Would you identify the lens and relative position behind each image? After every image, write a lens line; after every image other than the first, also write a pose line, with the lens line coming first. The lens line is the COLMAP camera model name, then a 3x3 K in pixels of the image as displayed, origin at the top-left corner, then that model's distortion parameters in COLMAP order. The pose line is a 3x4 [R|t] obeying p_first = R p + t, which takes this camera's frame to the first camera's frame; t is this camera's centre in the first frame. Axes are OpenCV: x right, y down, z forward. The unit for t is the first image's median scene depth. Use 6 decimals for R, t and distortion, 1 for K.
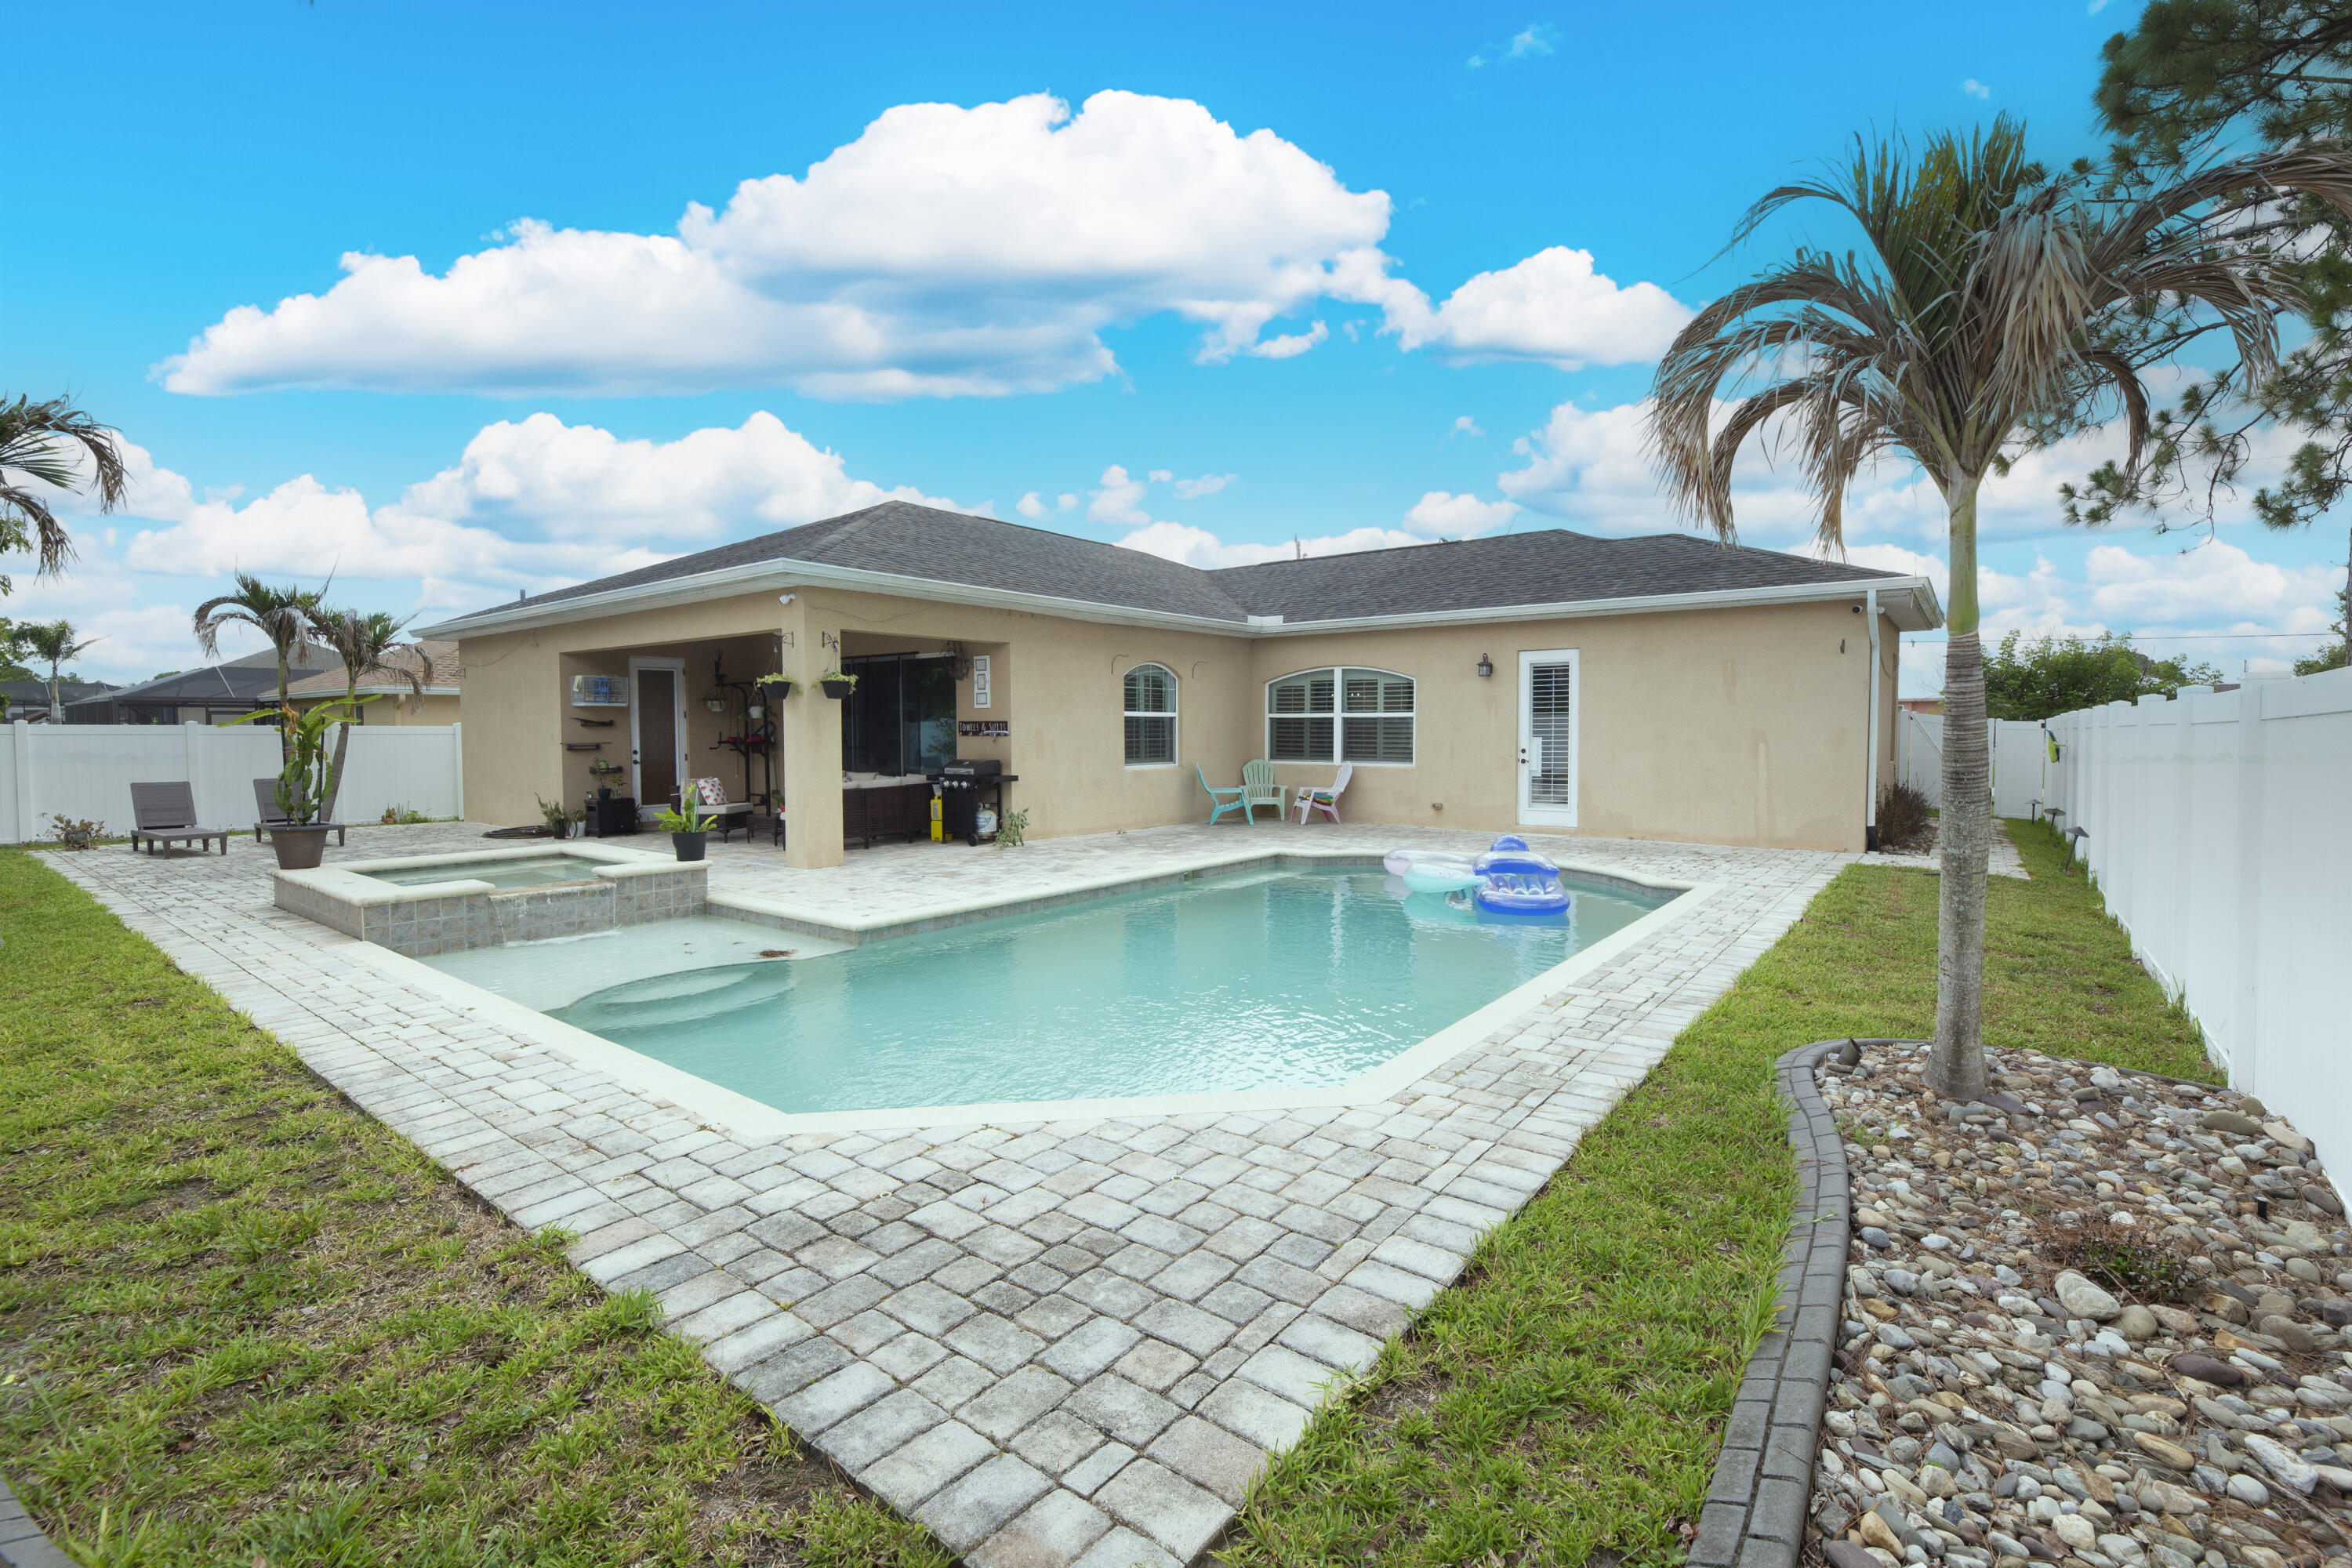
lens RADIAL K [[983.2, 0, 1165.2], [0, 983.2, 773.3], [0, 0, 1]] dist [-0.004512, 0.000039]
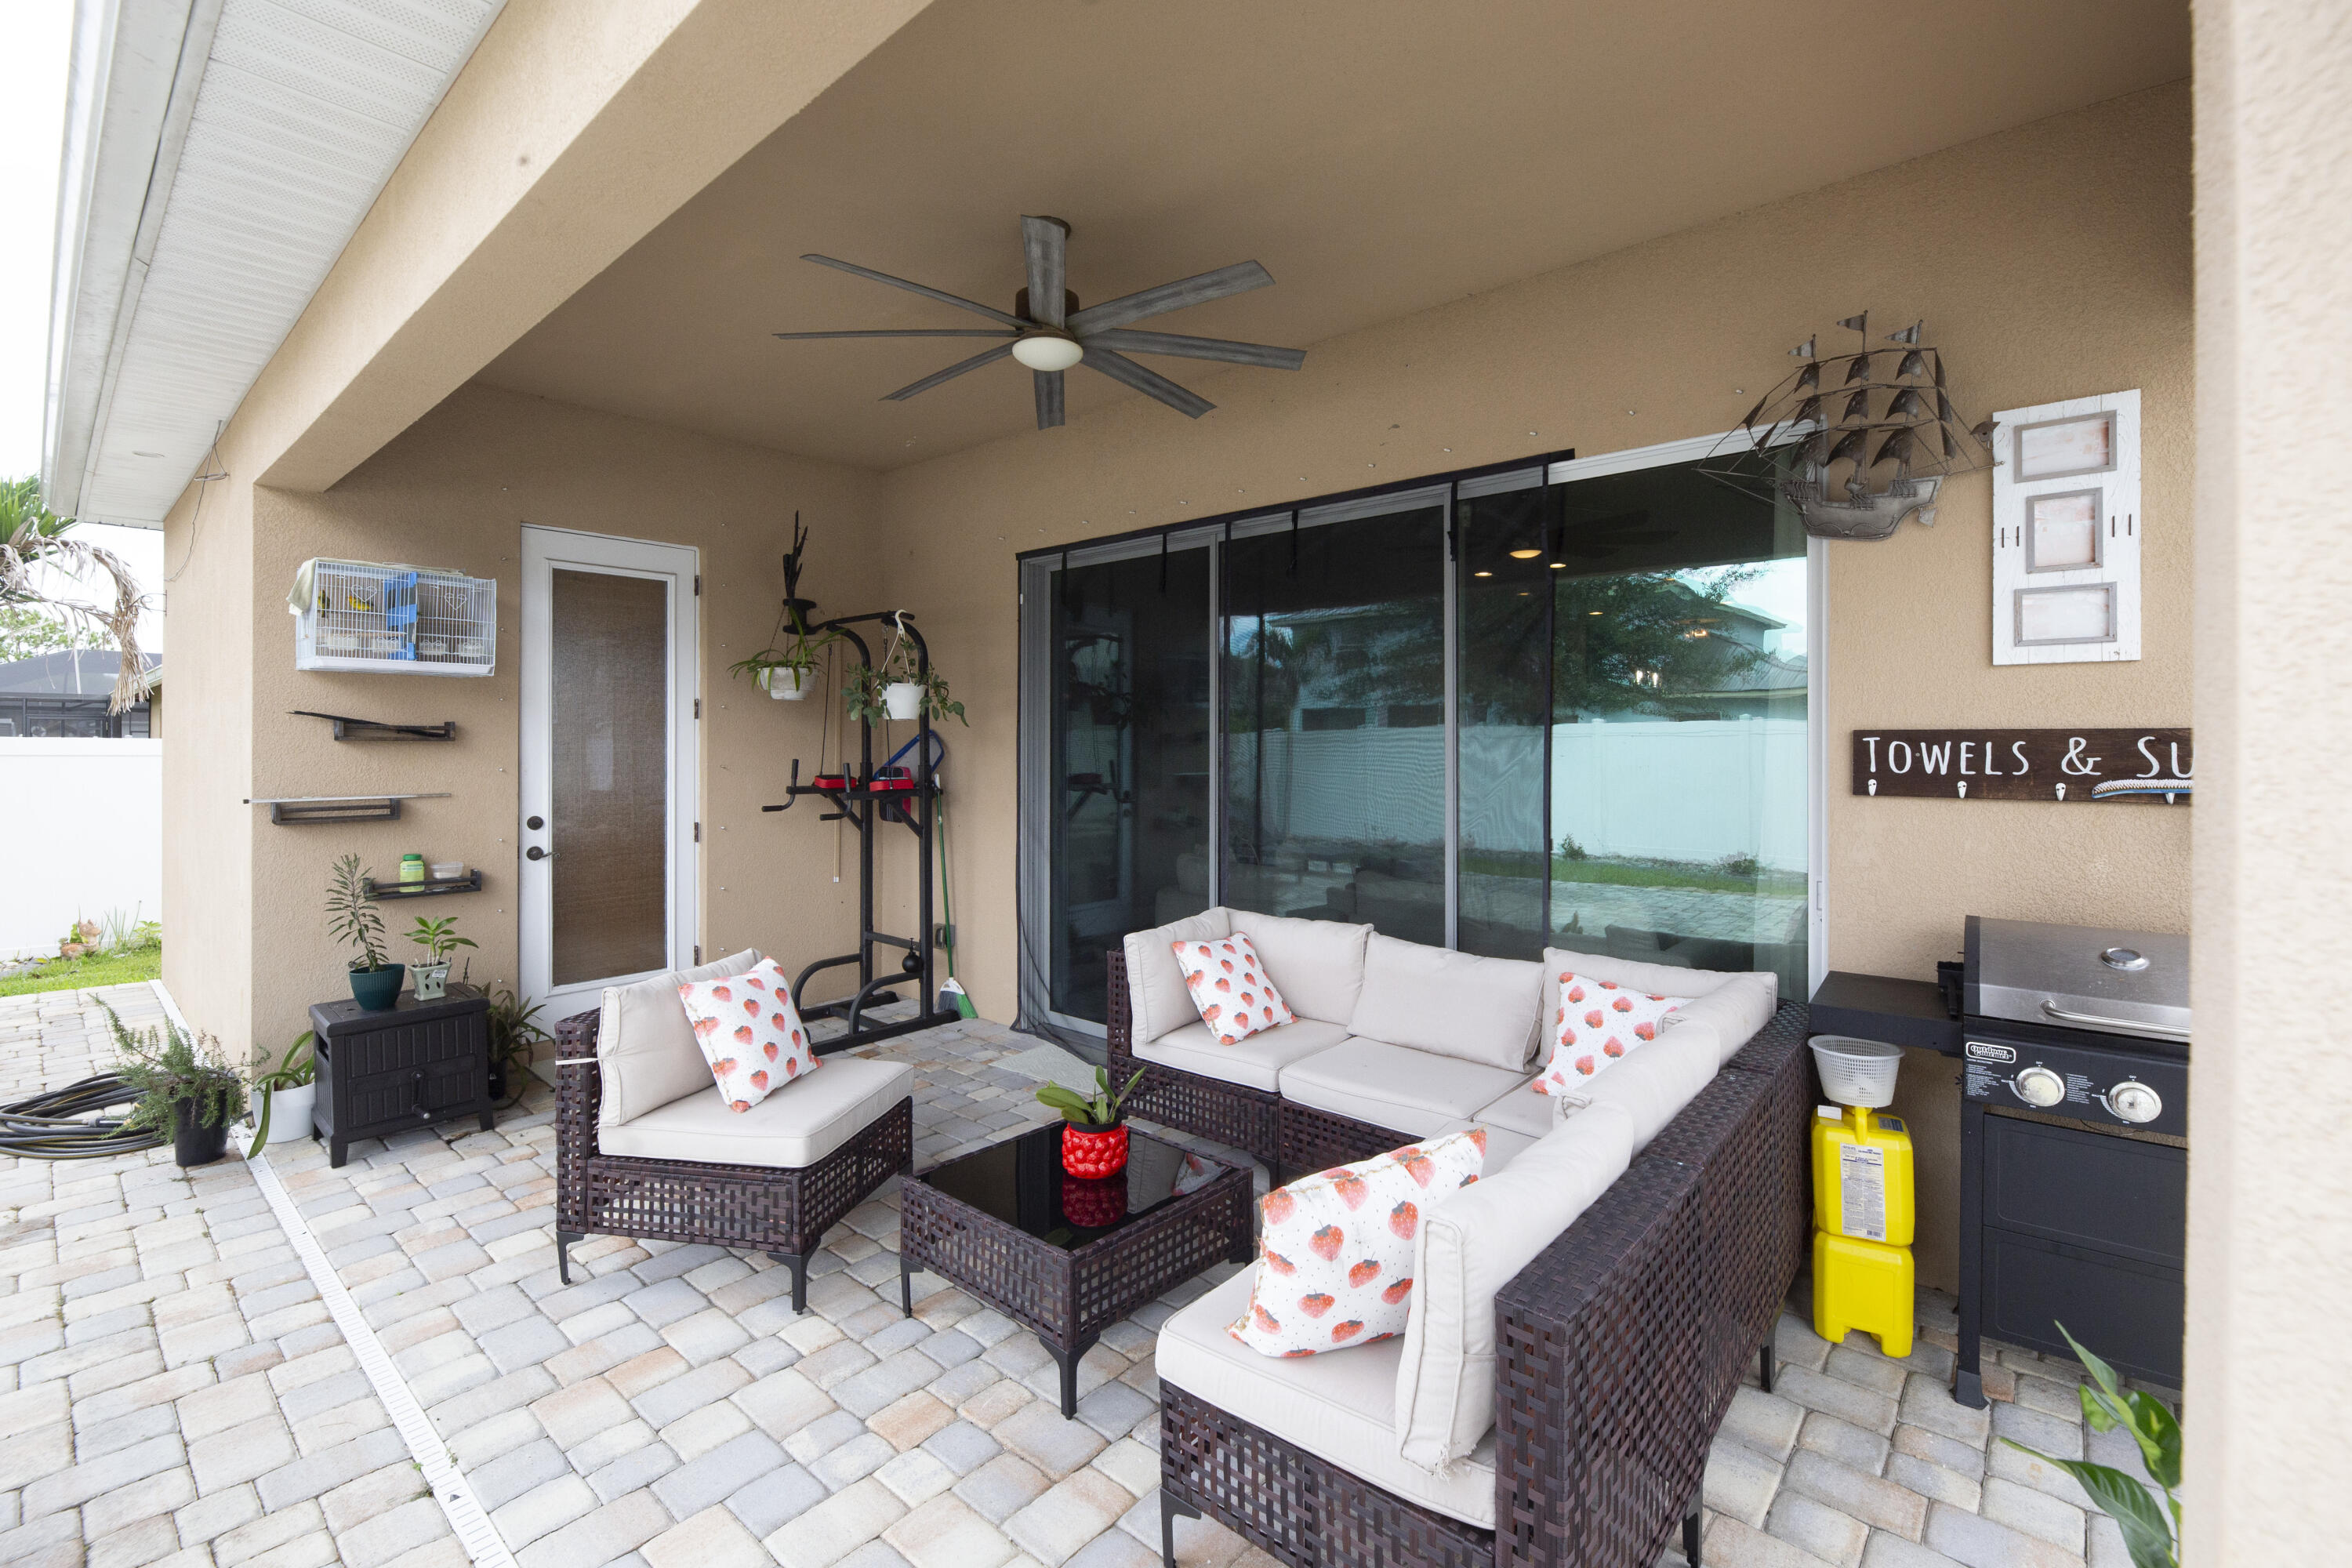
lens RADIAL K [[983.2, 0, 1177.5], [0, 983.2, 766.9], [0, 0, 1]] dist [-0.004512, 0.000039]
pose [[0.997611, 0.007837, -0.068639, -0.314926], [-0.009536, 0.999655, -0.024454, -0.034603], [0.068424, 0.025050, 0.997342, 0.708784]]
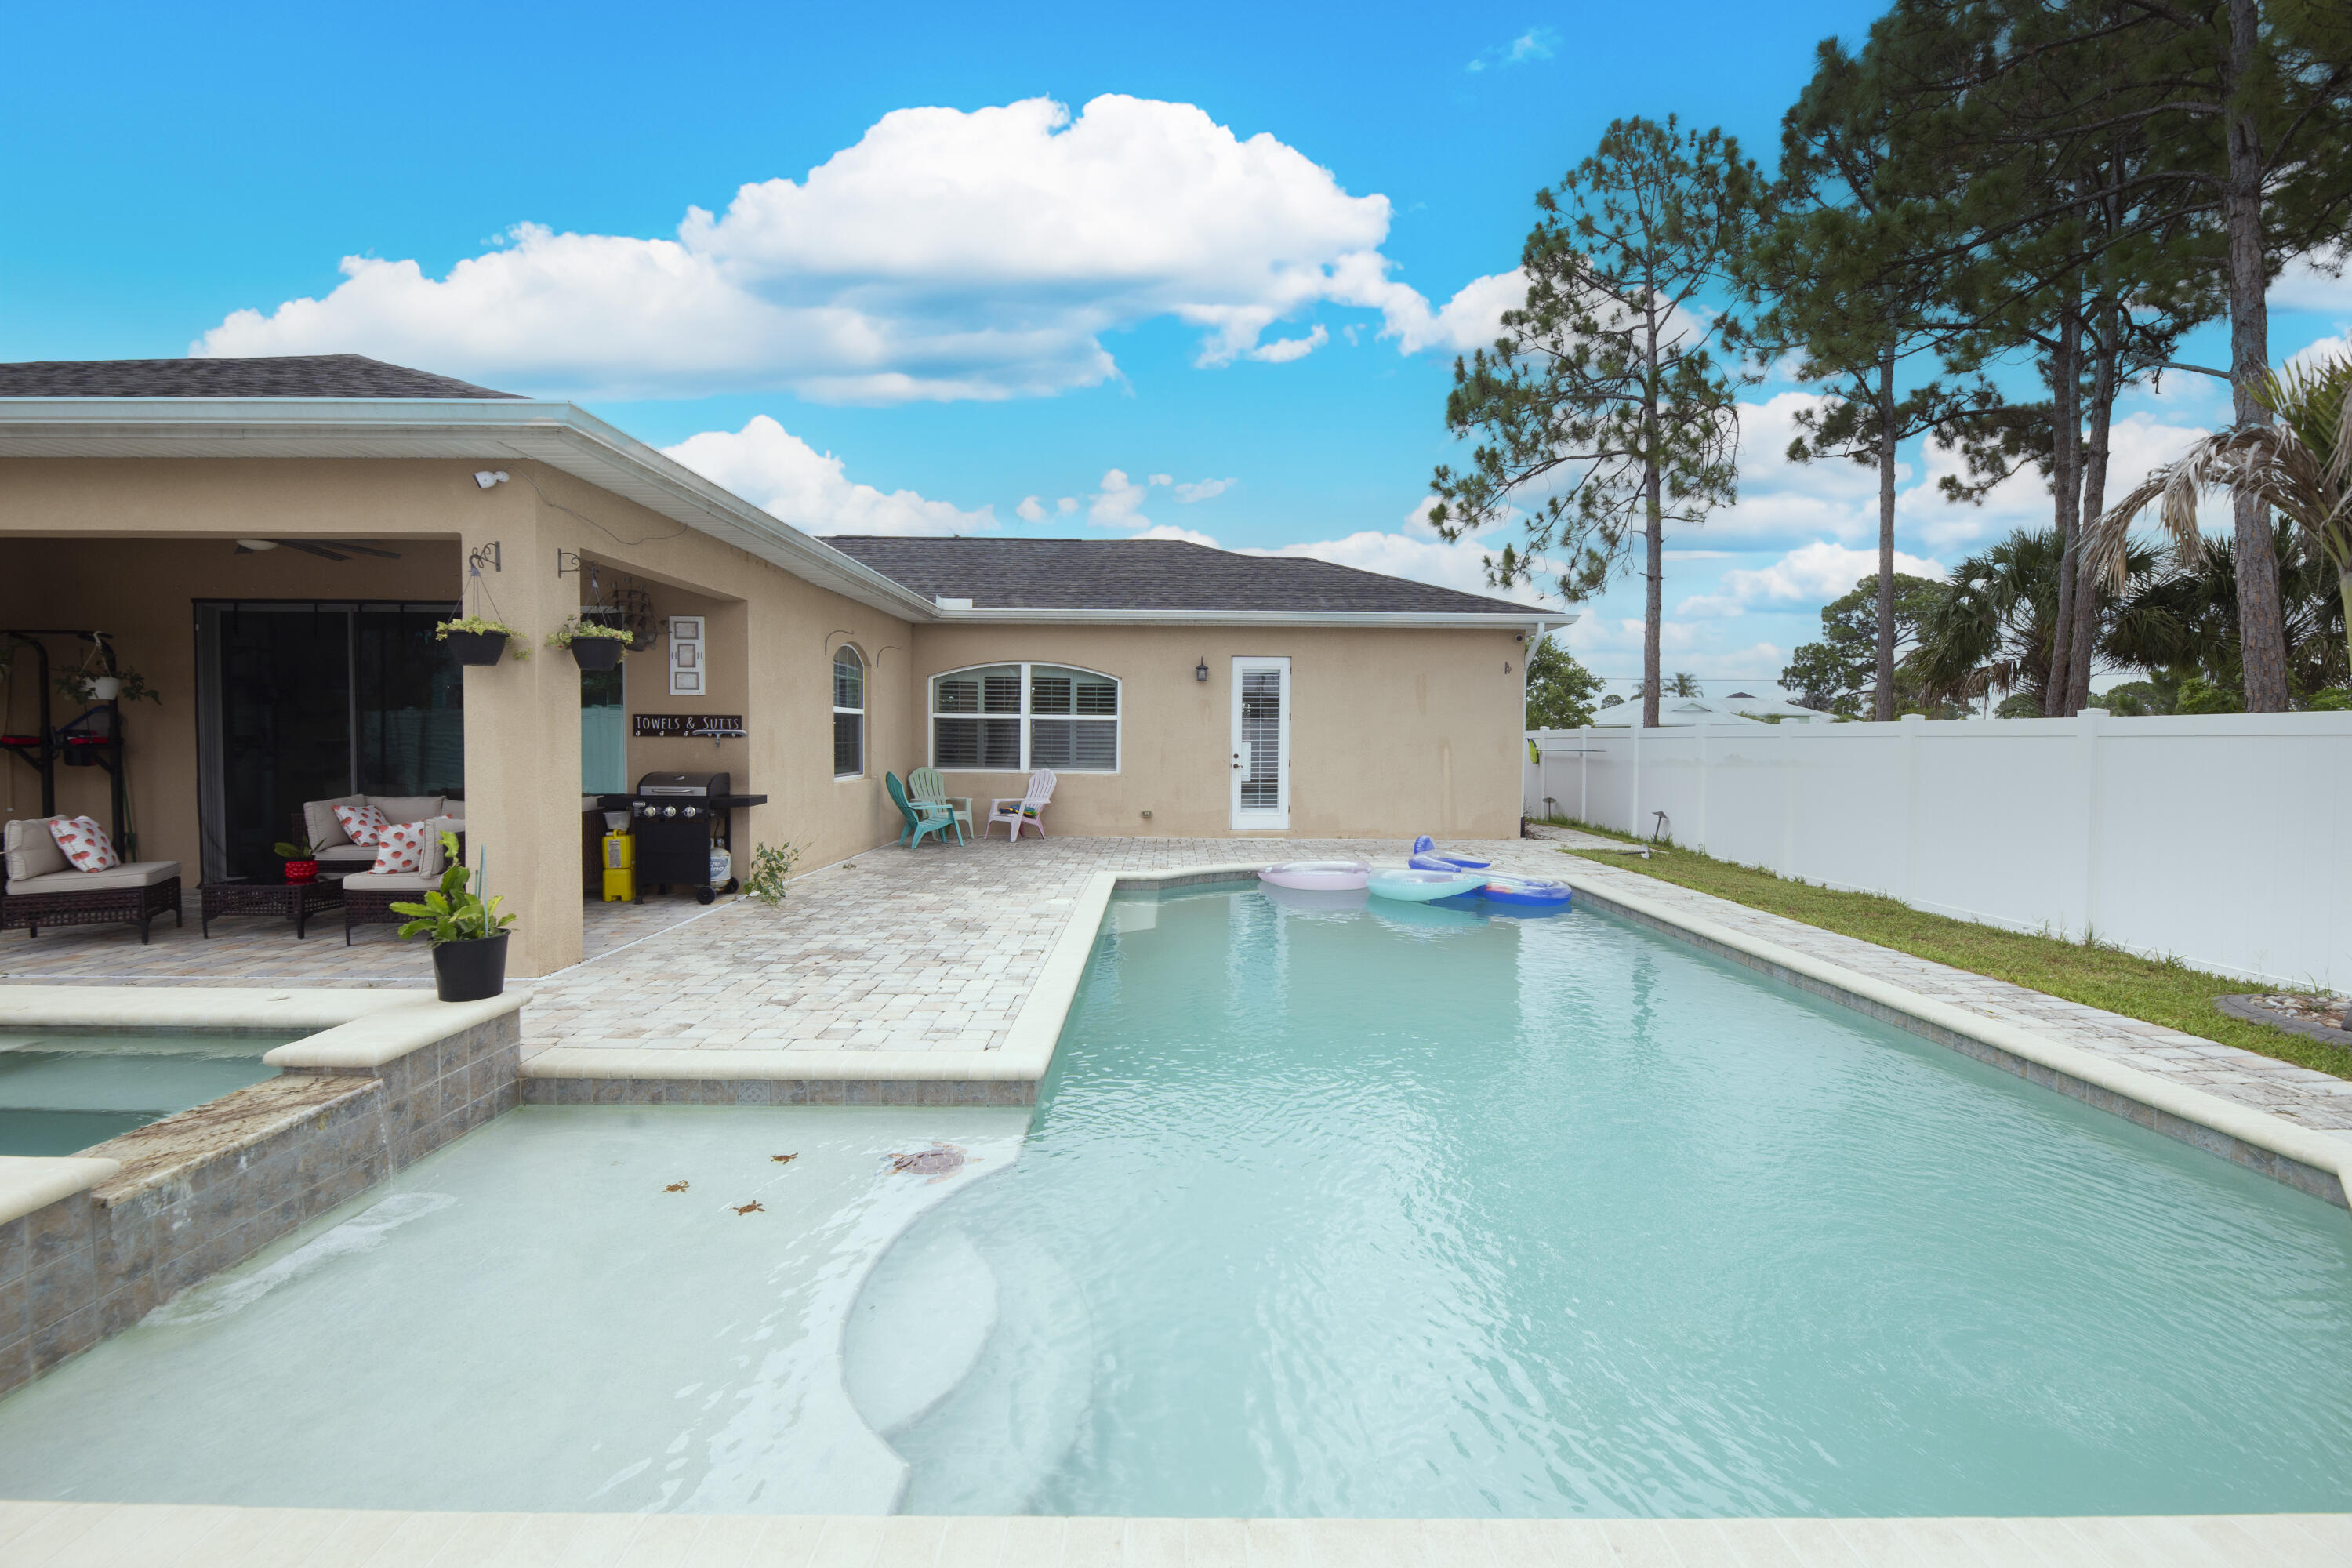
lens RADIAL K [[983.2, 0, 1173.2], [0, 983.2, 763.7], [0, 0, 1]] dist [-0.004512, 0.000039]
pose [[0.778595, -0.008912, 0.627464, -0.310753], [0.017368, 0.999822, -0.007351, -0.008573], [-0.627286, 0.016621, 0.778611, 0.252442]]
